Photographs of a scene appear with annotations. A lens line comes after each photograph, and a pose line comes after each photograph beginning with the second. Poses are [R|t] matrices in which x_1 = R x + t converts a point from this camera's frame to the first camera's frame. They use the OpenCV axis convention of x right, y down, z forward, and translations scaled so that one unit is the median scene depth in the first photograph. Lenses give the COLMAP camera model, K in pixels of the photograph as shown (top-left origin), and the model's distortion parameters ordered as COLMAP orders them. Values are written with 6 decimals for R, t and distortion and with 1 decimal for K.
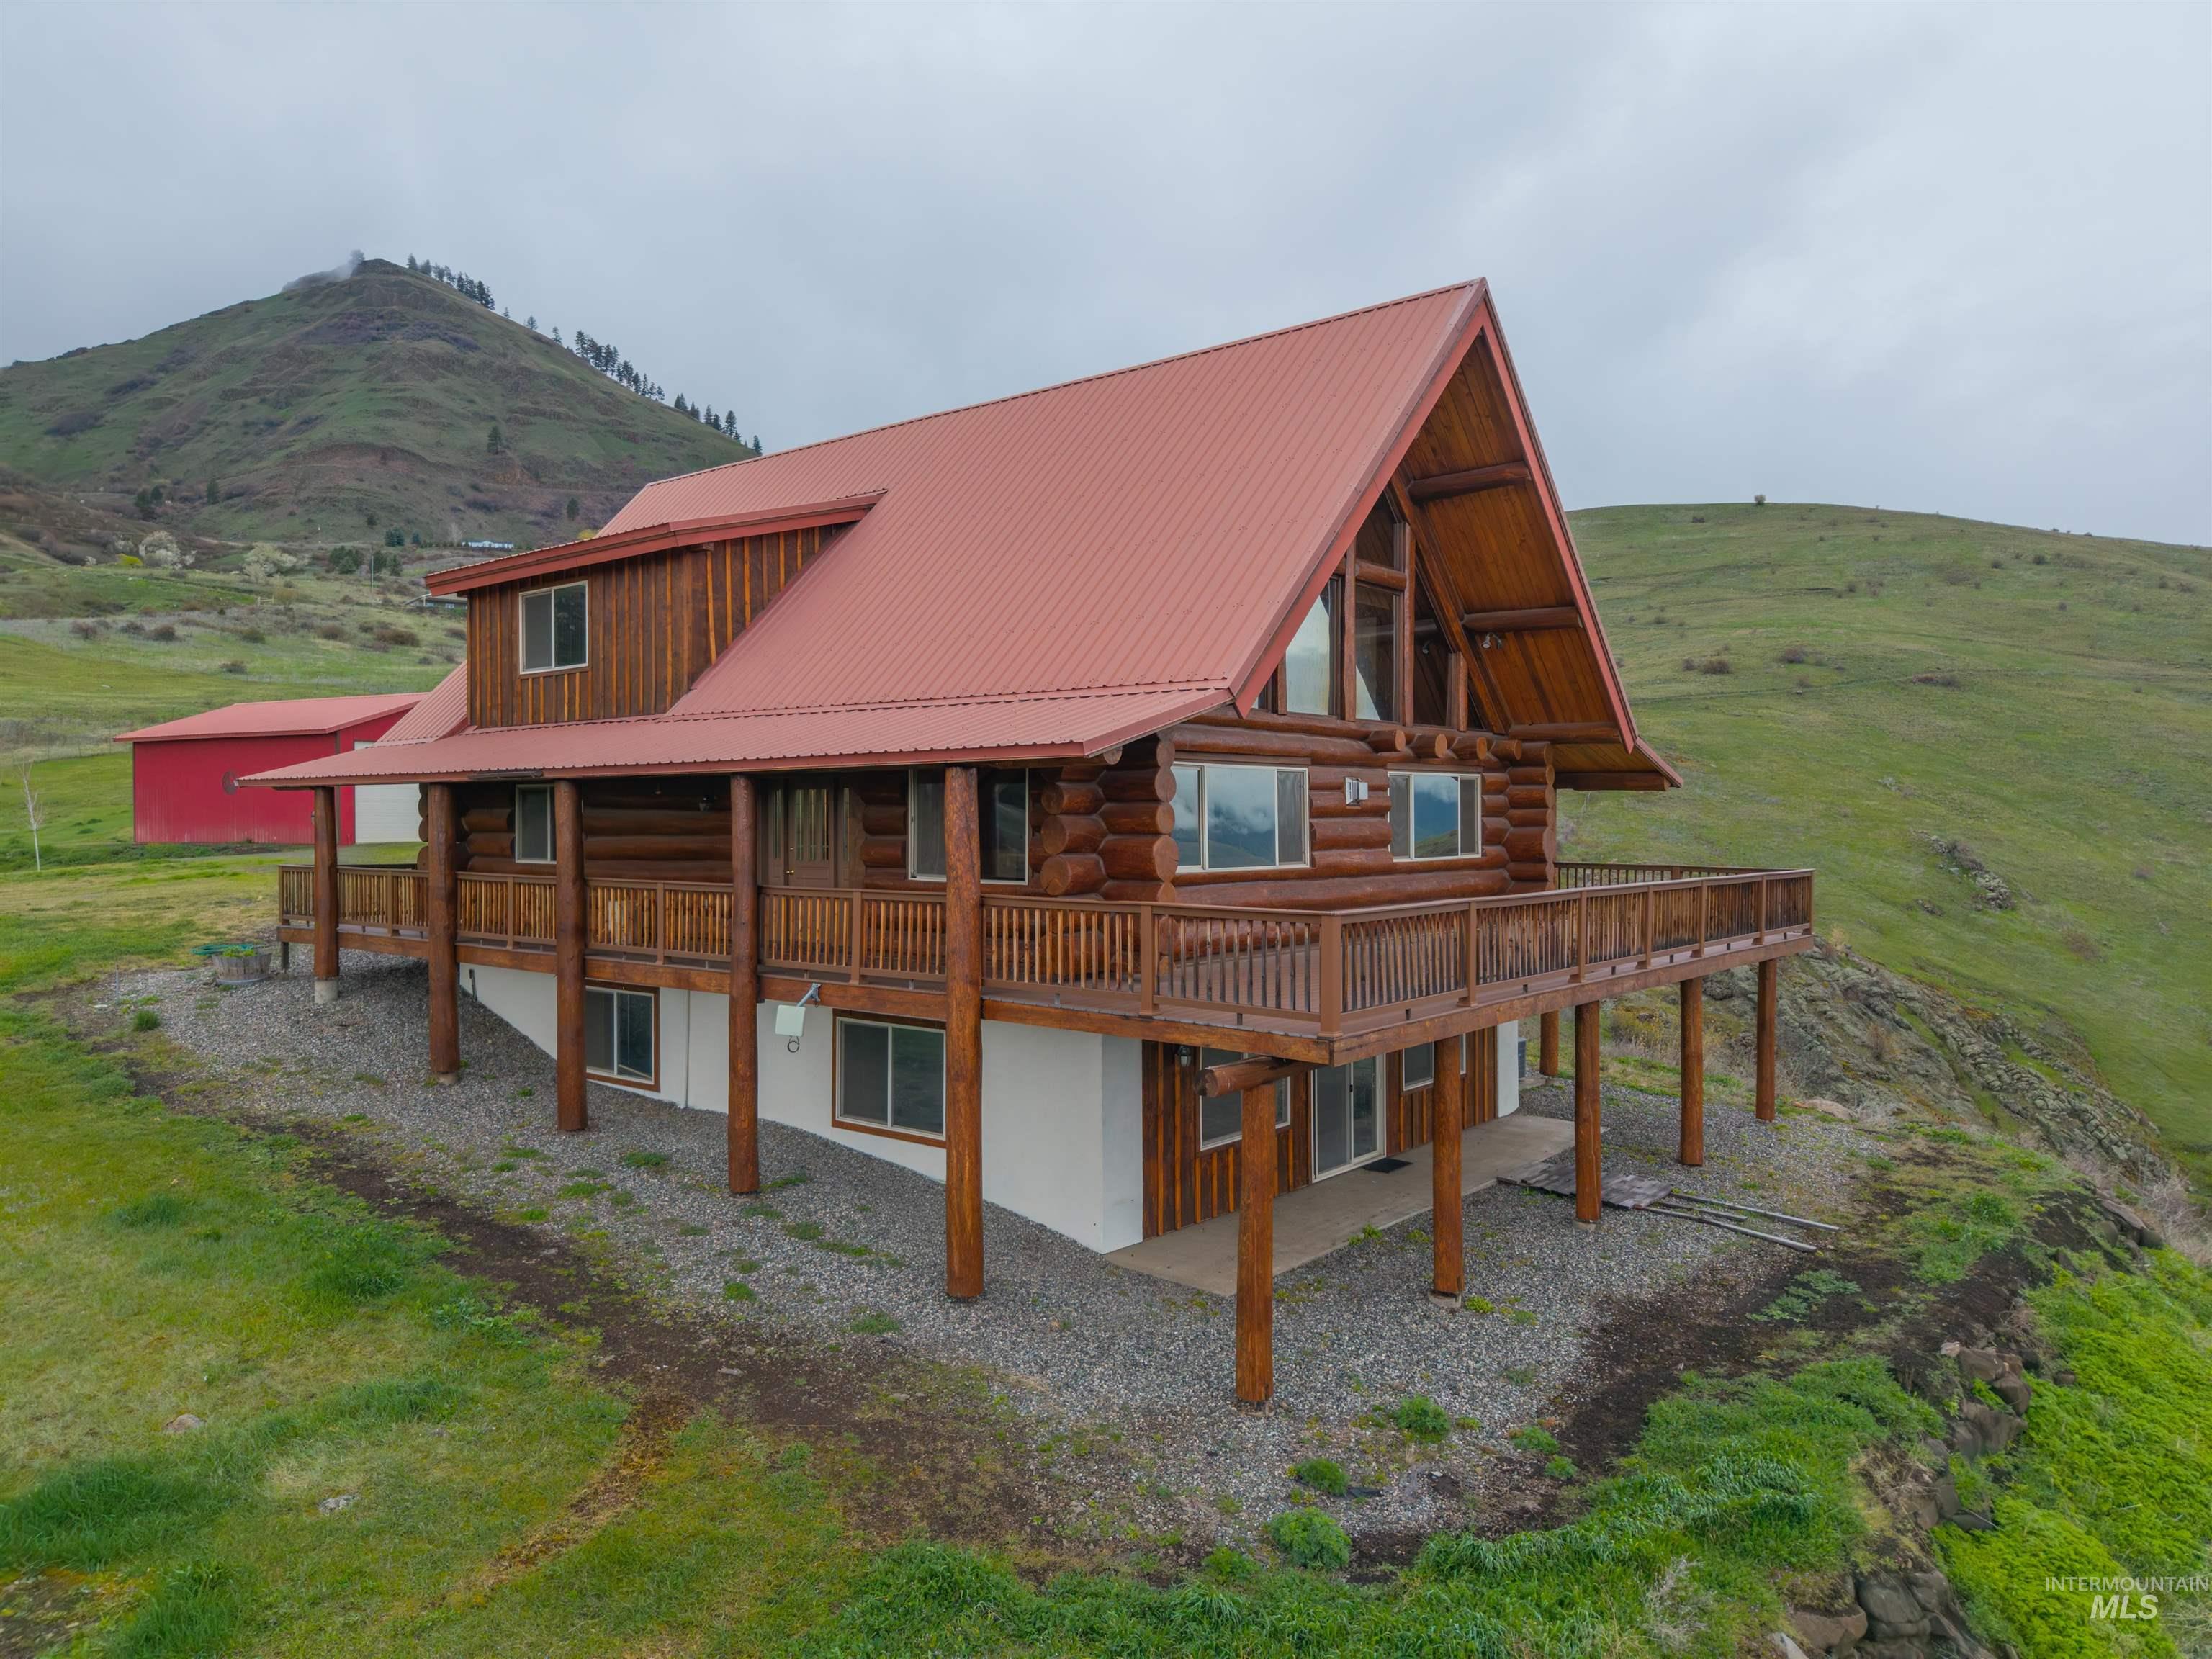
lens RADIAL K [[1480.6, 0, 1106.0], [0, 1480.6, 829.5], [0, 0, 1]] dist [0.025836, -0.025009]
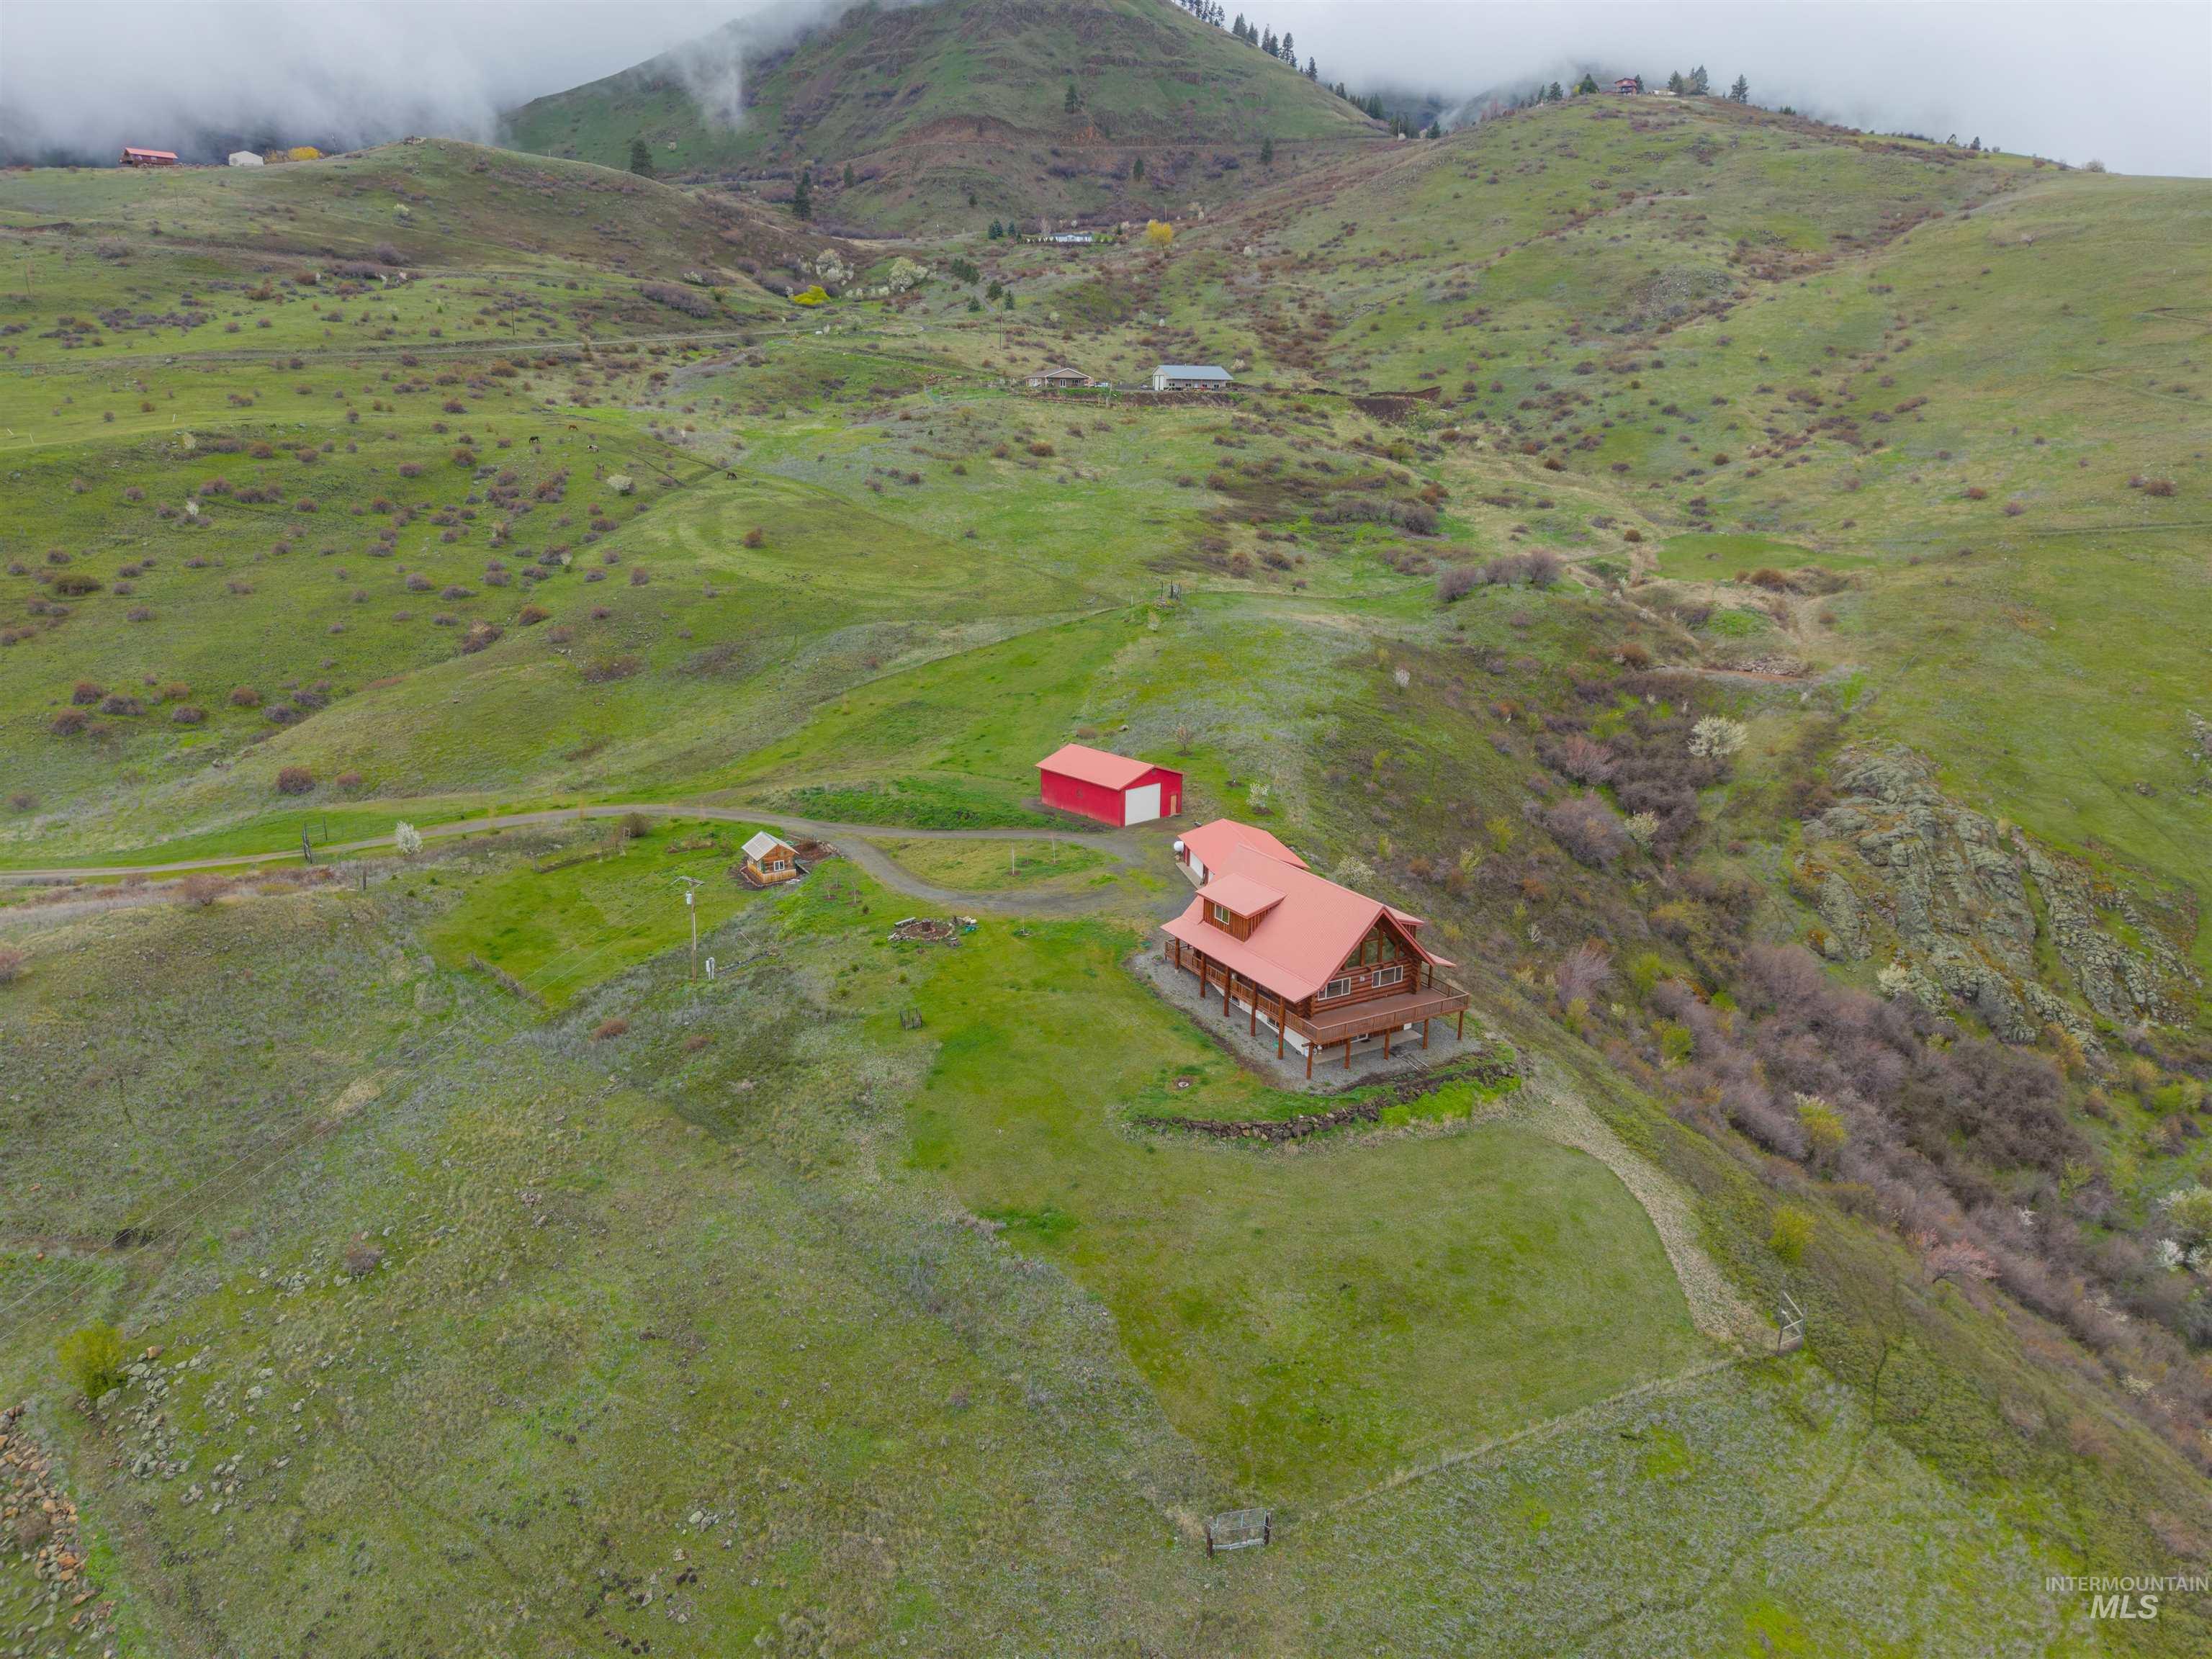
lens RADIAL K [[1486.9, 0, 1107.5], [0, 1486.9, 806.8], [0, 0, 1]] dist [0.037541, -0.041630]
pose [[0.938427, 0.104833, -0.329188, 0.025803], [-0.018713, 0.966874, 0.254566, -0.050871], [0.344971, -0.232731, 0.909303, -0.105786]]
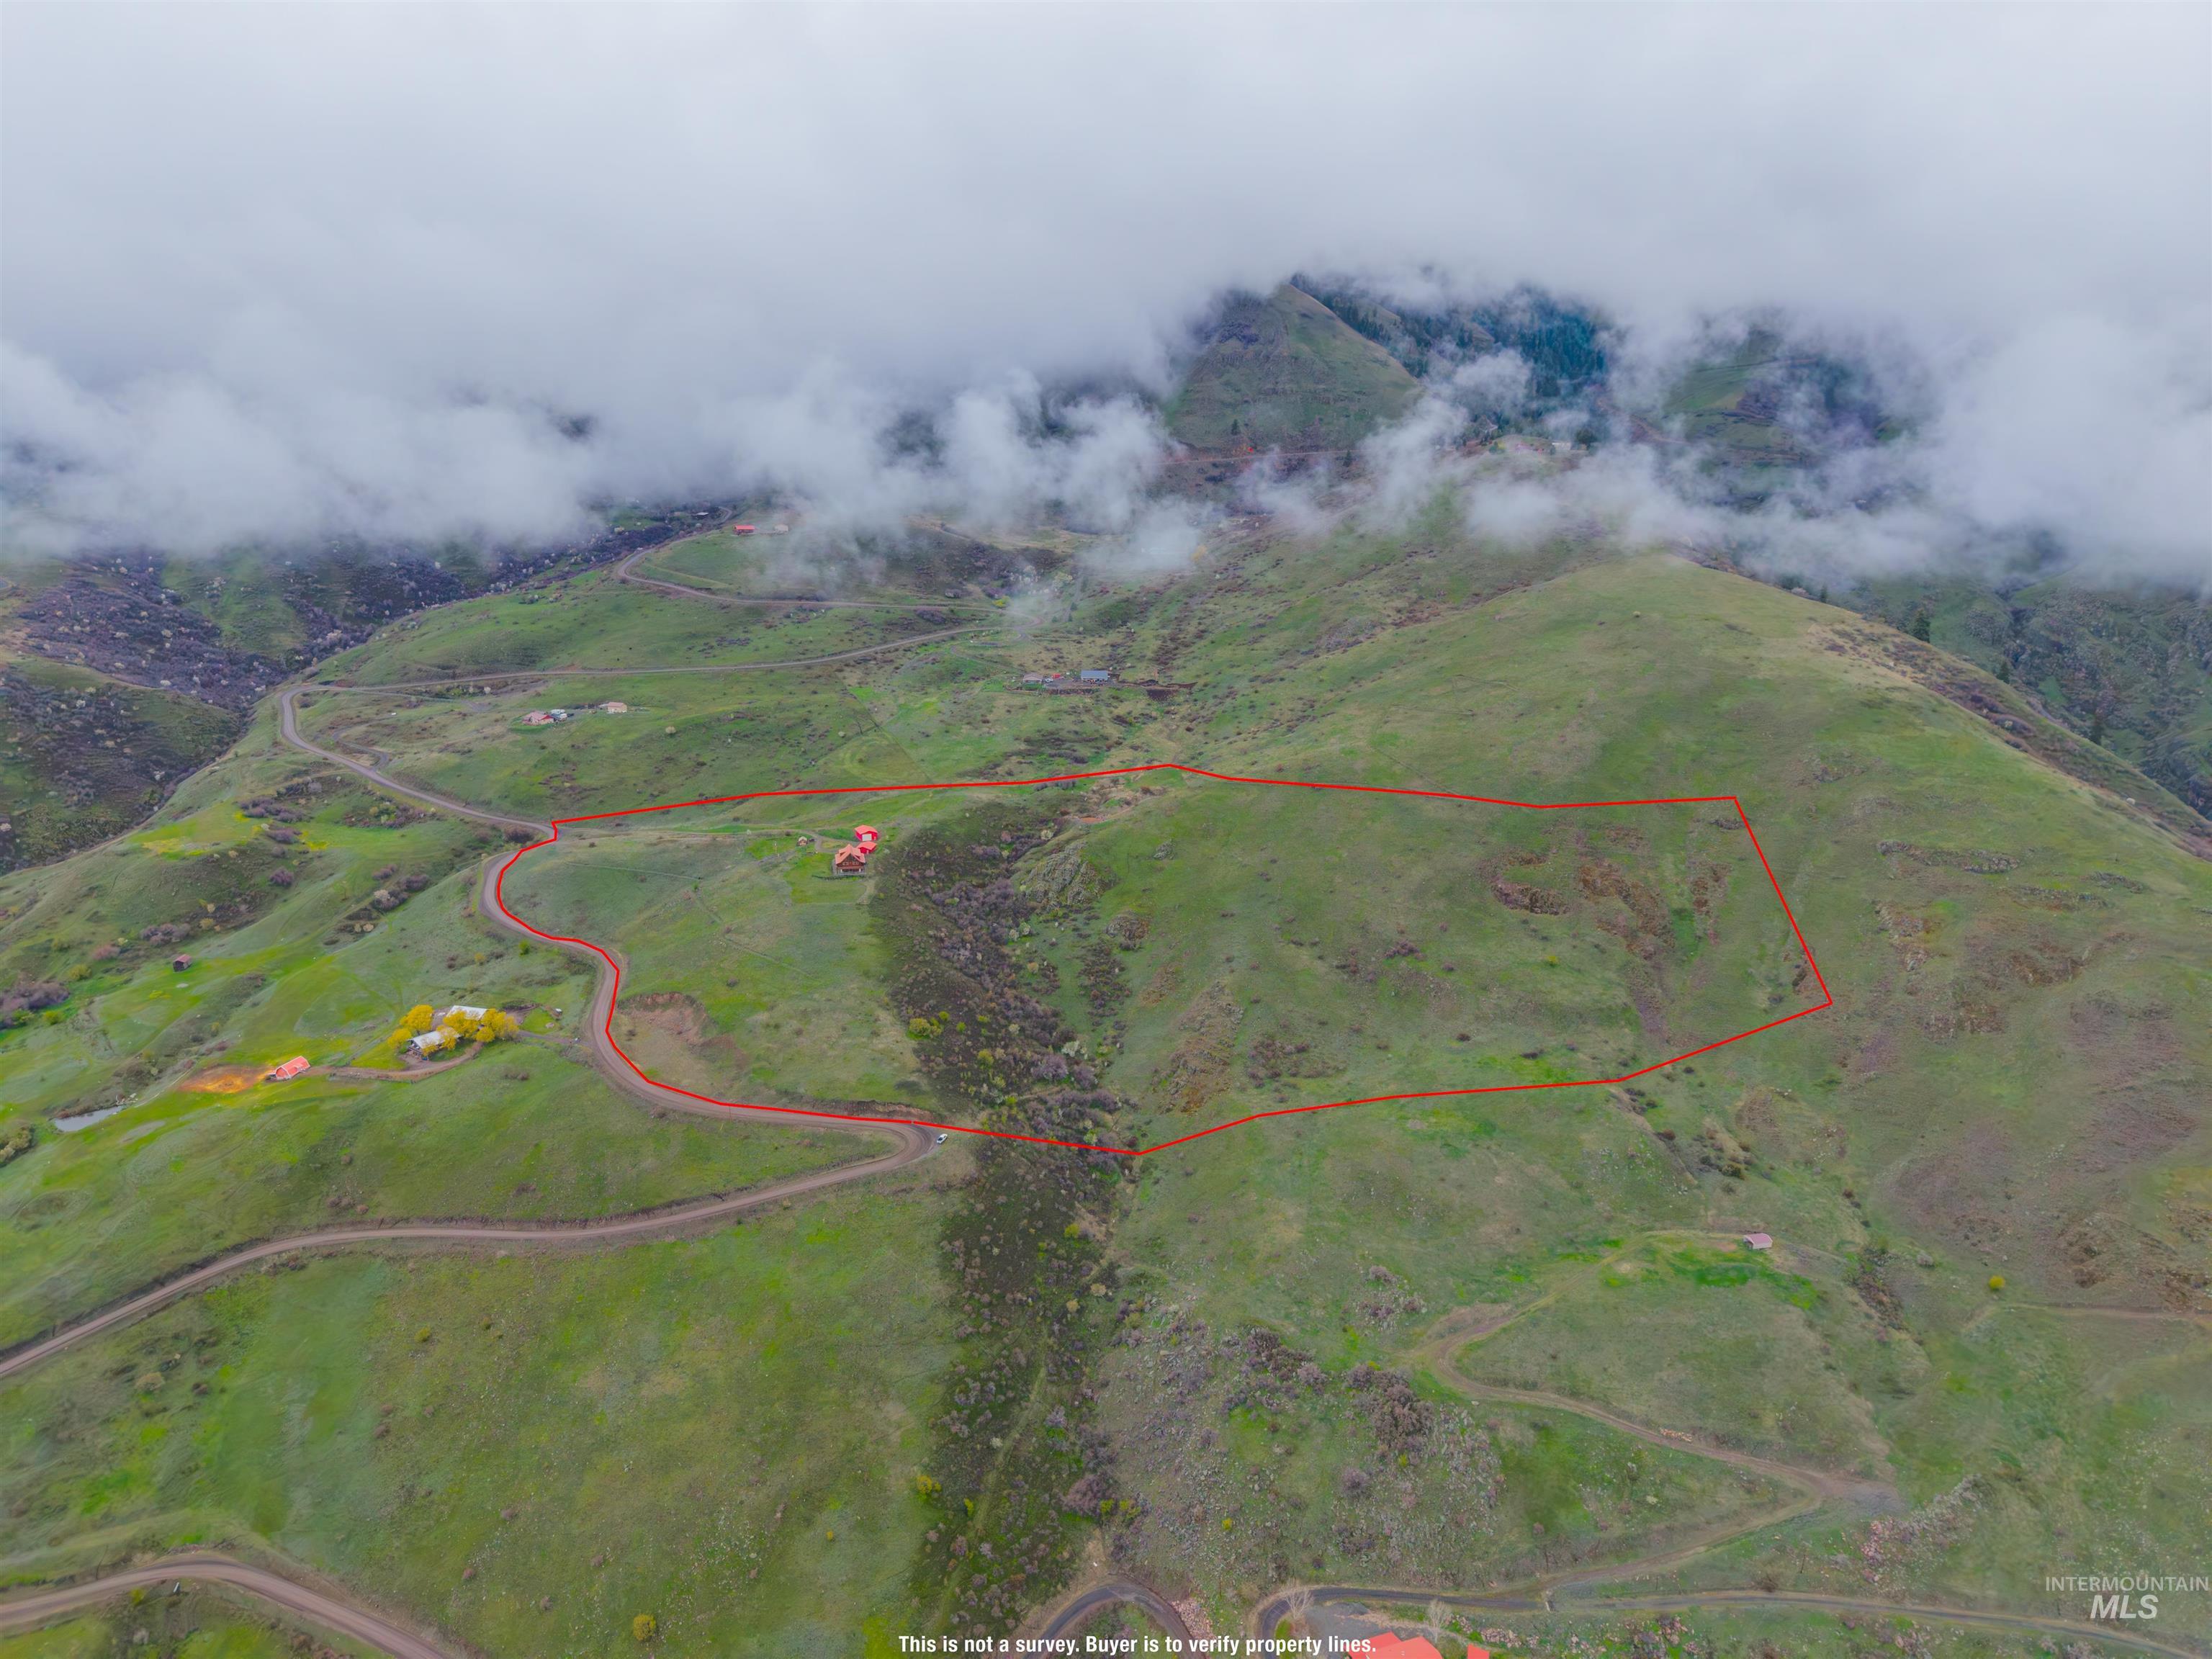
lens RADIAL K [[1480.6, 0, 1106.0], [0, 1480.6, 829.5], [0, 0, 1]] dist [0.025836, -0.025009]
pose [[0.772493, 0.177018, -0.609852, 0.748238], [-0.023329, 0.967624, 0.251316, -0.278725], [0.634595, -0.179913, 0.751612, -0.615456]]
